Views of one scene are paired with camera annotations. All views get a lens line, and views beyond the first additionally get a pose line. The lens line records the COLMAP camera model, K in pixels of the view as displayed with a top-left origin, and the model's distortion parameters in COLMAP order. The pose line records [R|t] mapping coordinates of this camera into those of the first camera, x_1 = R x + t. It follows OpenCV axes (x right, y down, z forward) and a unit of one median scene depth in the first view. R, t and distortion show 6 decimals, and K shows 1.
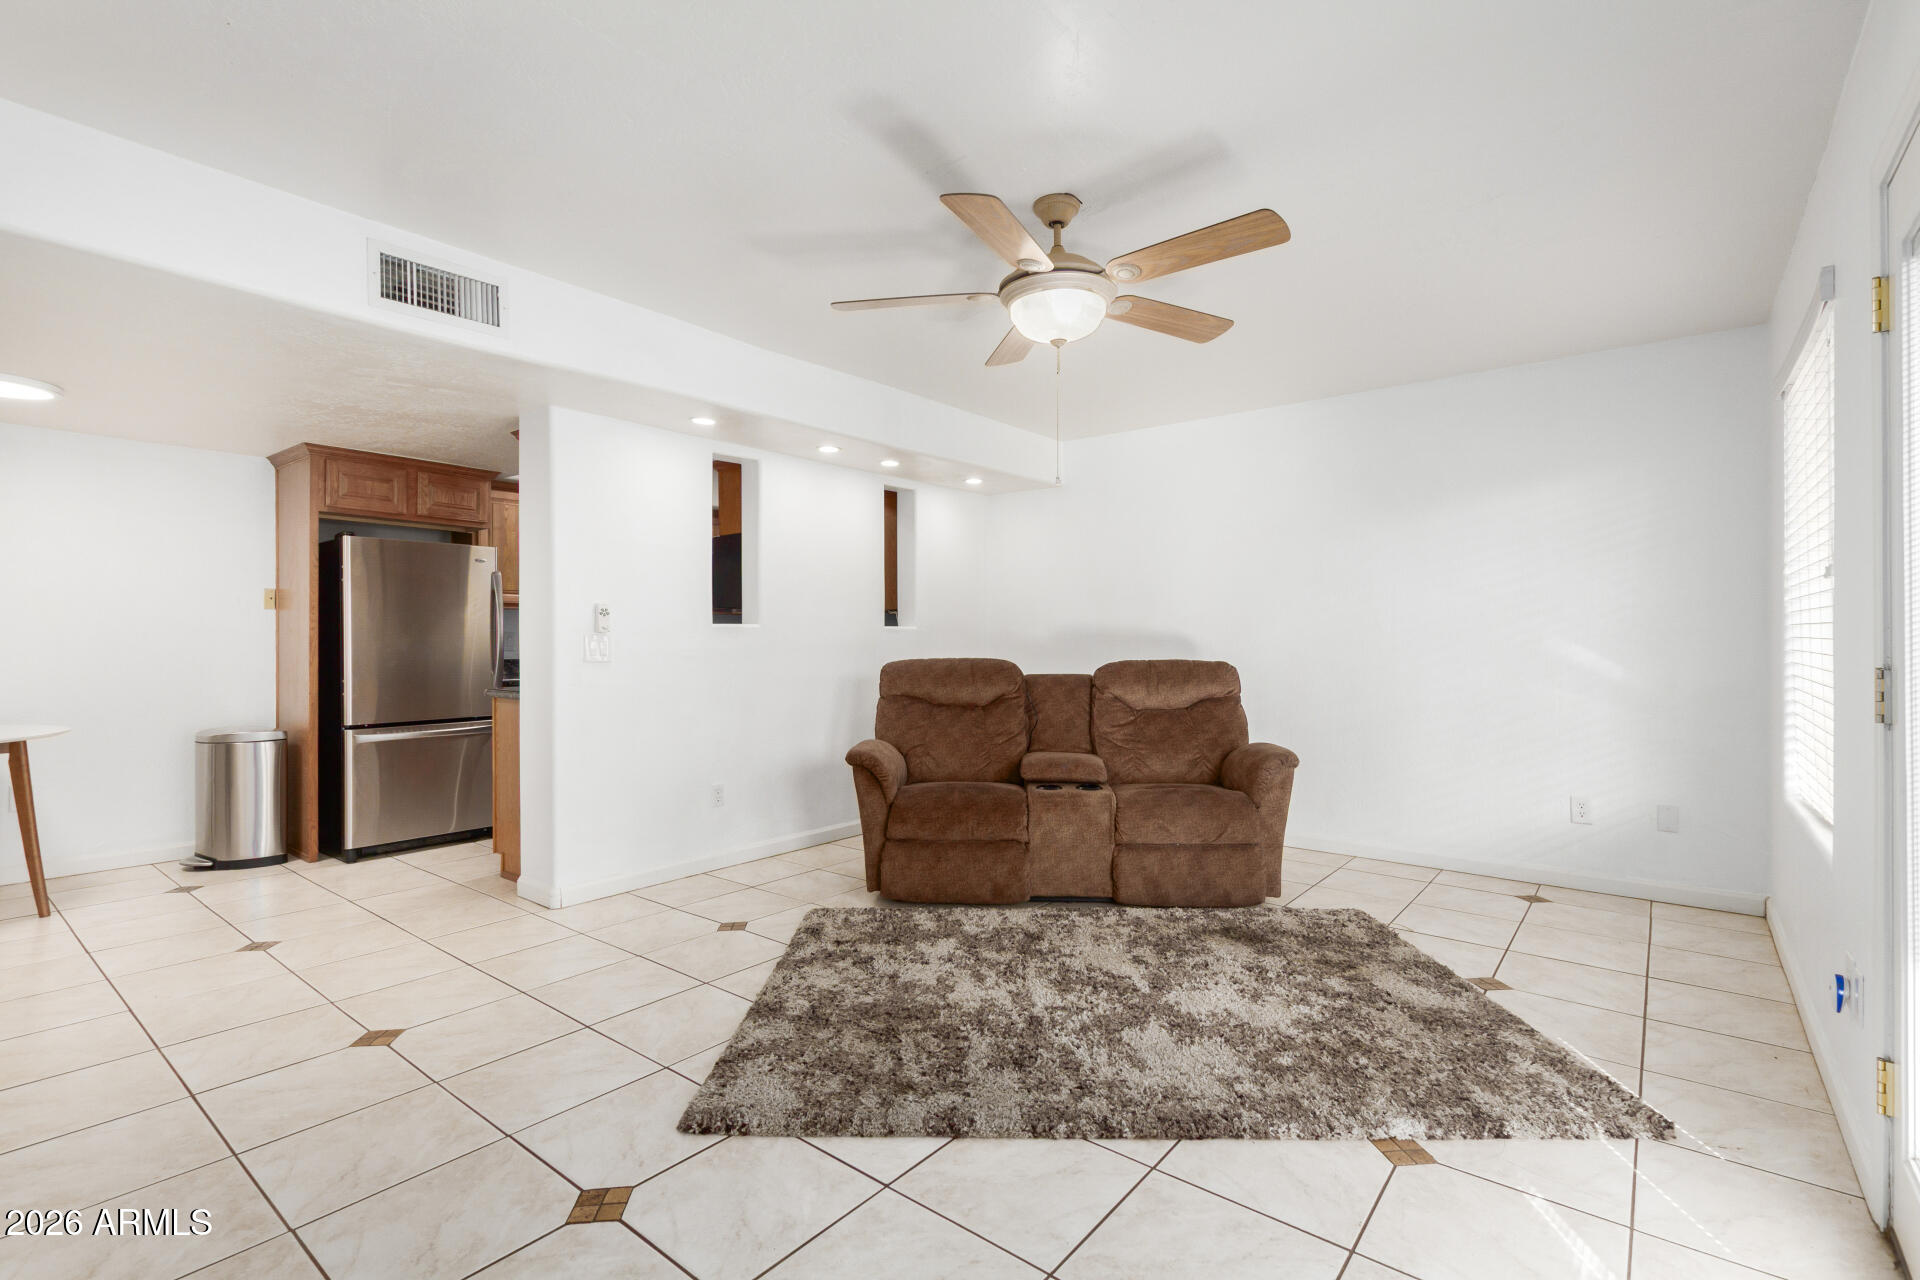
lens RADIAL K [[871.0, 0, 968.9], [0, 871.0, 643.7], [0, 0, 1]] dist [0.000766, 0.000411]
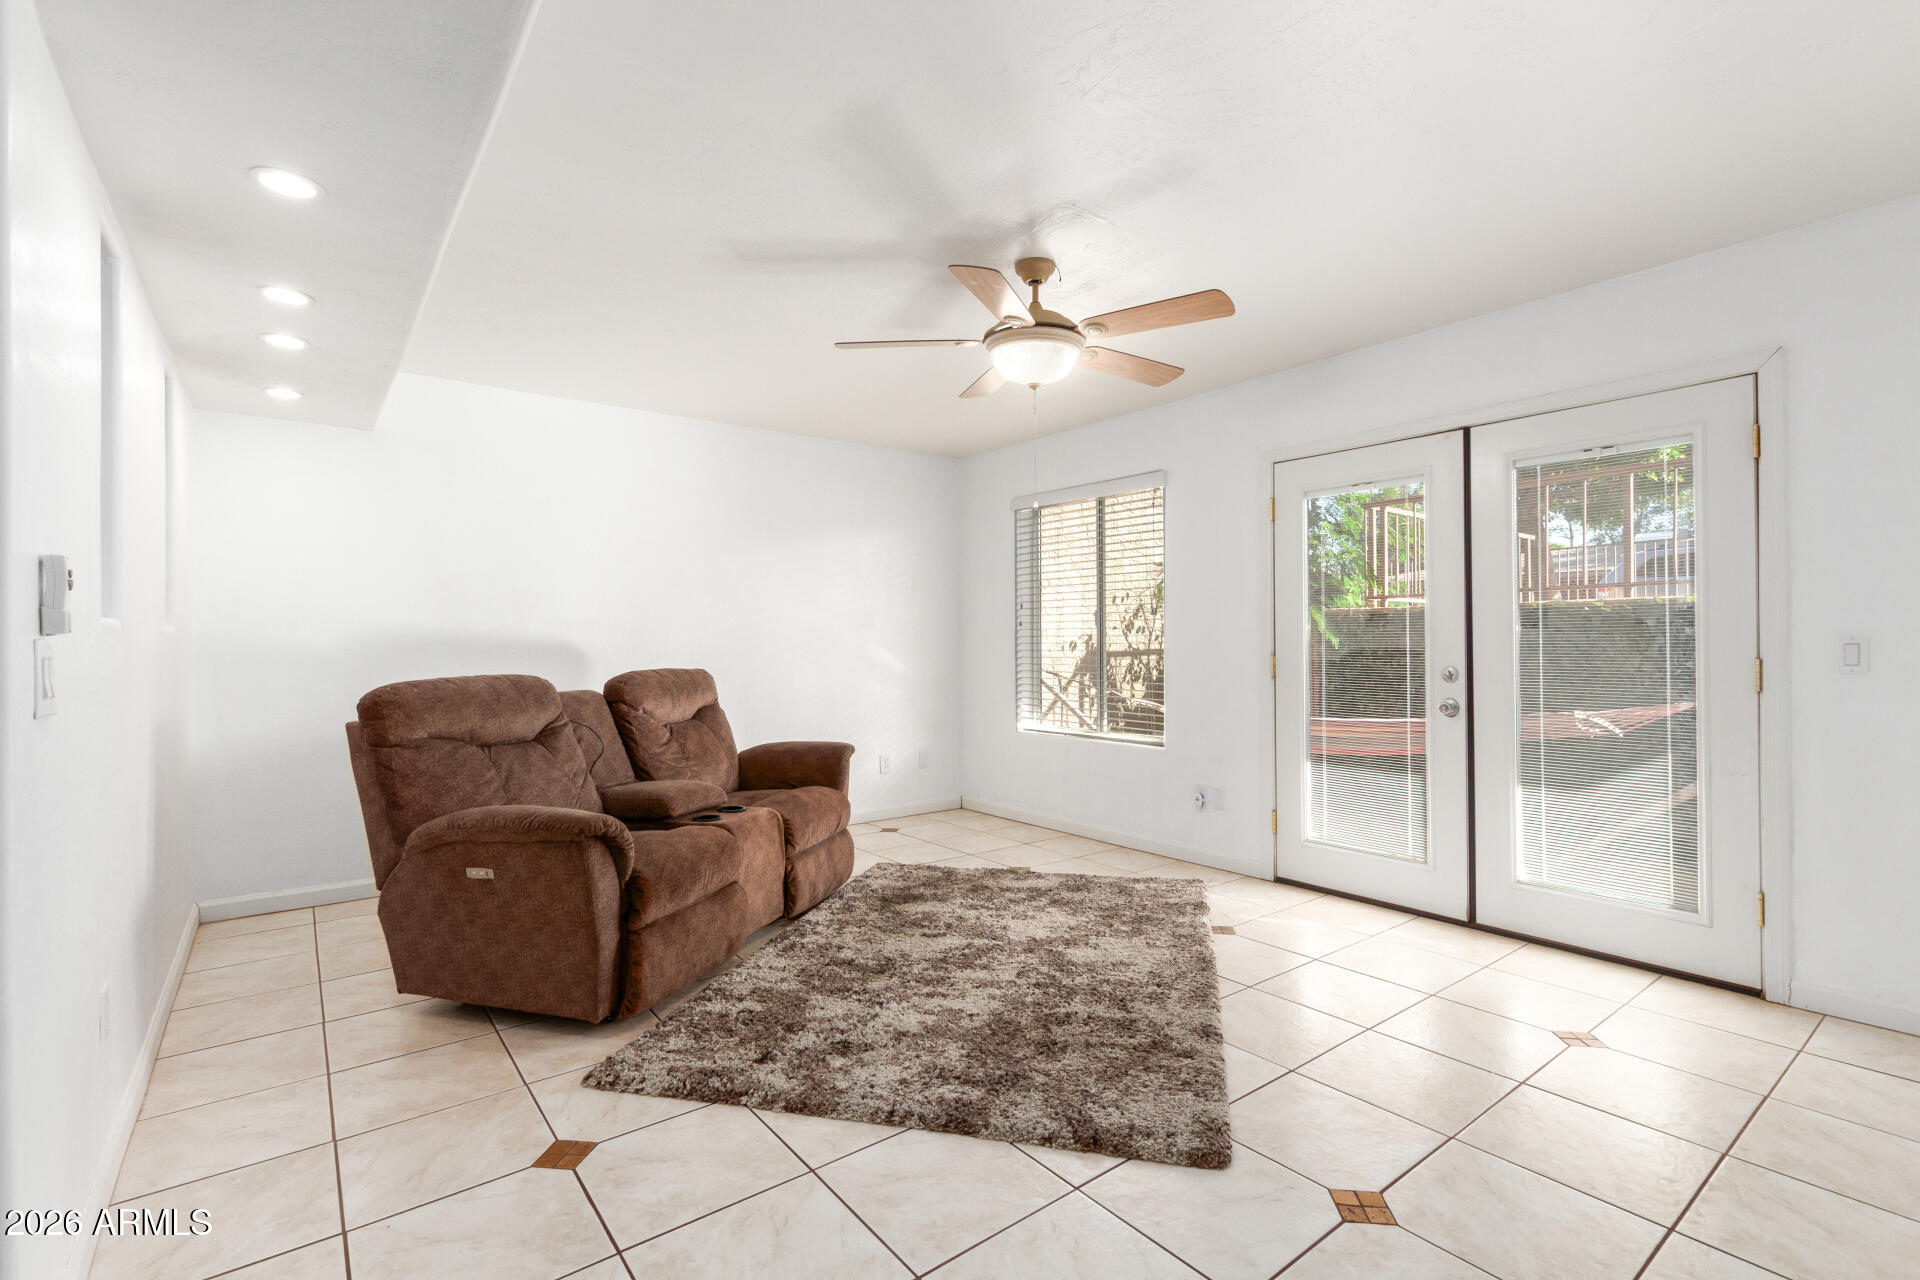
lens RADIAL K [[871.0, 0, 969.5], [0, 871.0, 635.4], [0, 0, 1]] dist [0.000766, 0.000411]
pose [[0.226641, 0.009702, 0.973930, -0.902698], [0.009565, 0.999880, -0.012187, -0.003571], [-0.973931, 0.012078, 0.226521, 0.721019]]
